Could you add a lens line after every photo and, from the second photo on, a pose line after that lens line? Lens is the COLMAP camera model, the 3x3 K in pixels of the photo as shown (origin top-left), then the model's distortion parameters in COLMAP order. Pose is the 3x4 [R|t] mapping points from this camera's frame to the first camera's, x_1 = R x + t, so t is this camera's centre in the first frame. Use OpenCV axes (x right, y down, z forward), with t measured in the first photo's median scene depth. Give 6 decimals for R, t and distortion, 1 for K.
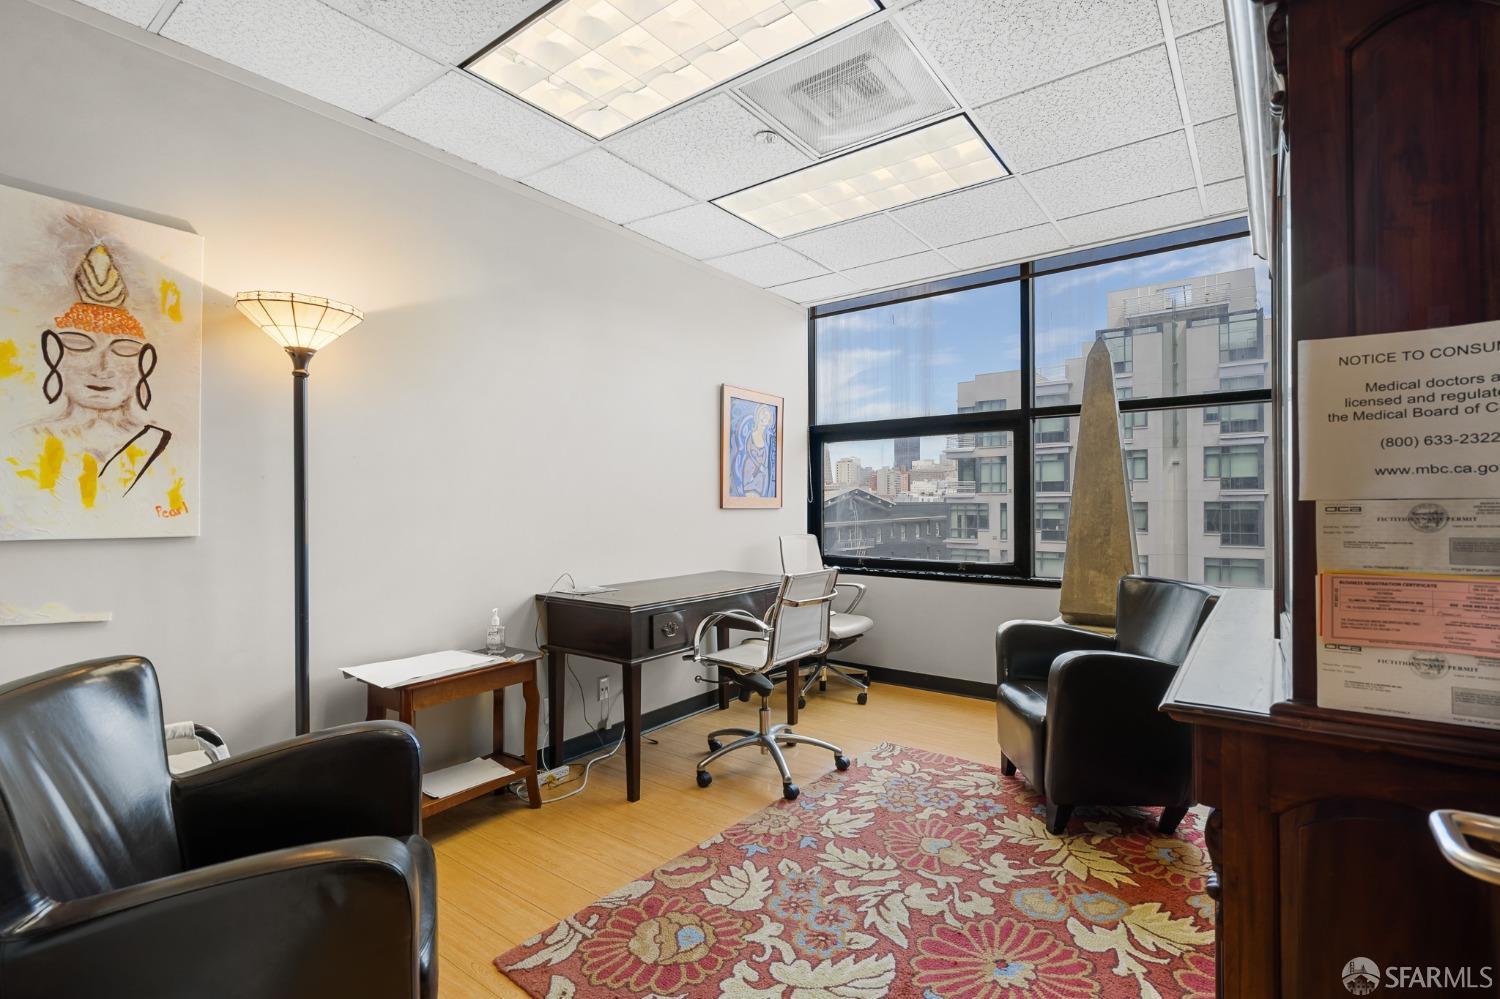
lens RADIAL K [[682.1, 0, 754.2], [0, 682.1, 498.1], [0, 0, 1]] dist [-0.001854, -0.000219]
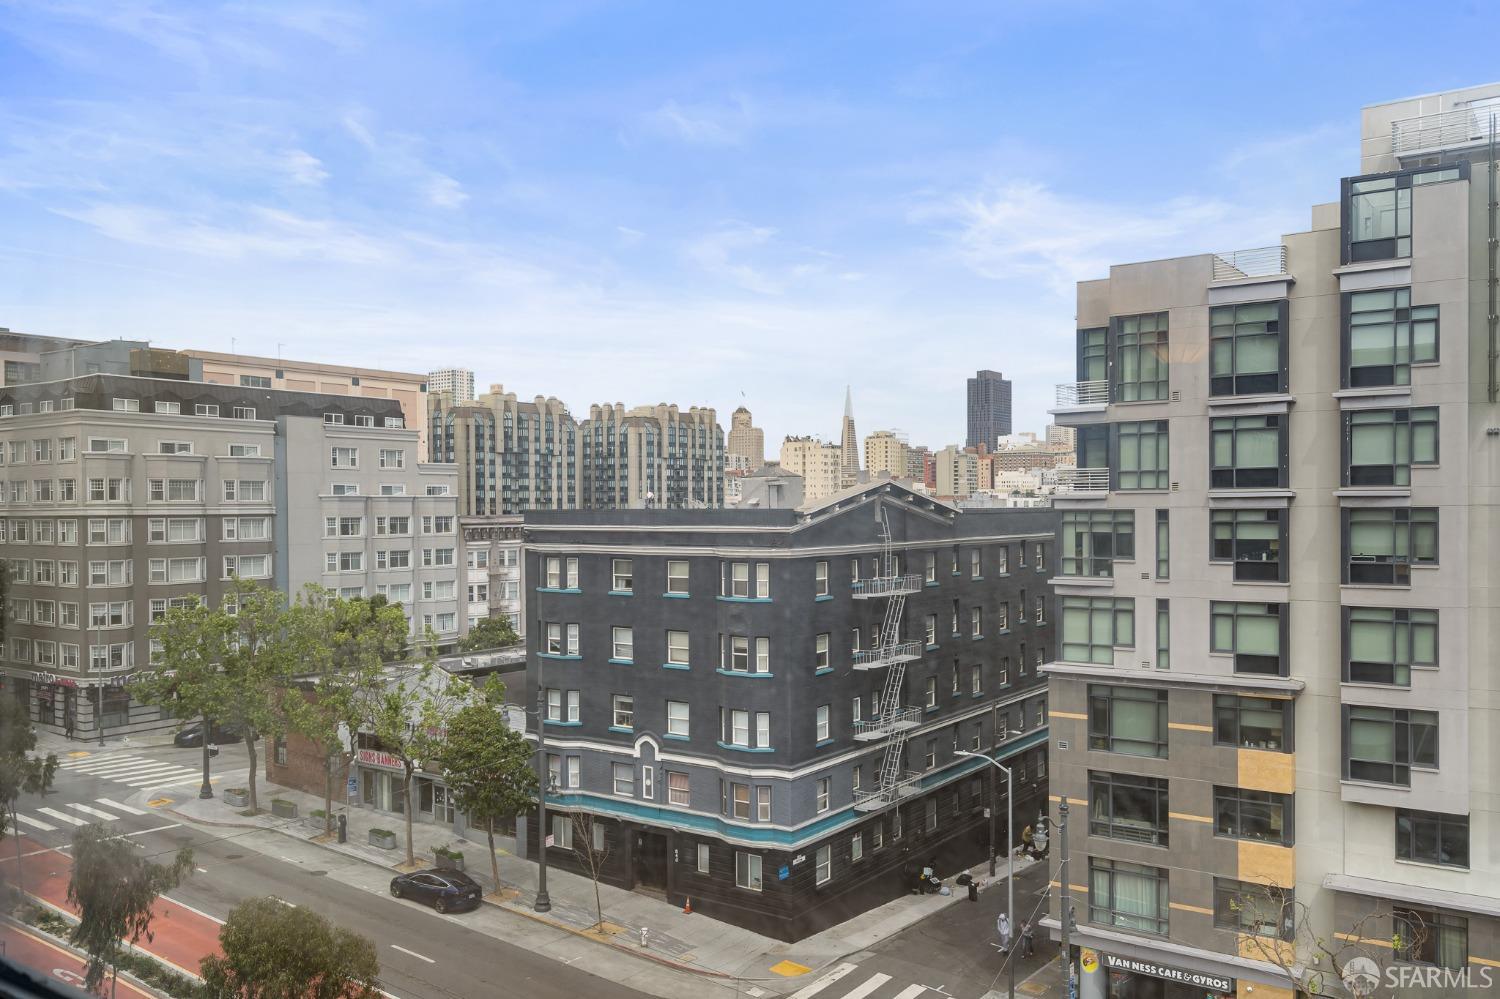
lens RADIAL K [[1160.2, 0, 747.7], [0, 1160.2, 504.8], [0, 0, 1]] dist [0.007529, 0.000087]
pose [[0.999942, -0.000099, 0.010788, 0.032917], [0.000068, 0.999996, 0.002883, 0.001046], [-0.010789, -0.002882, 0.999938, 0.098405]]
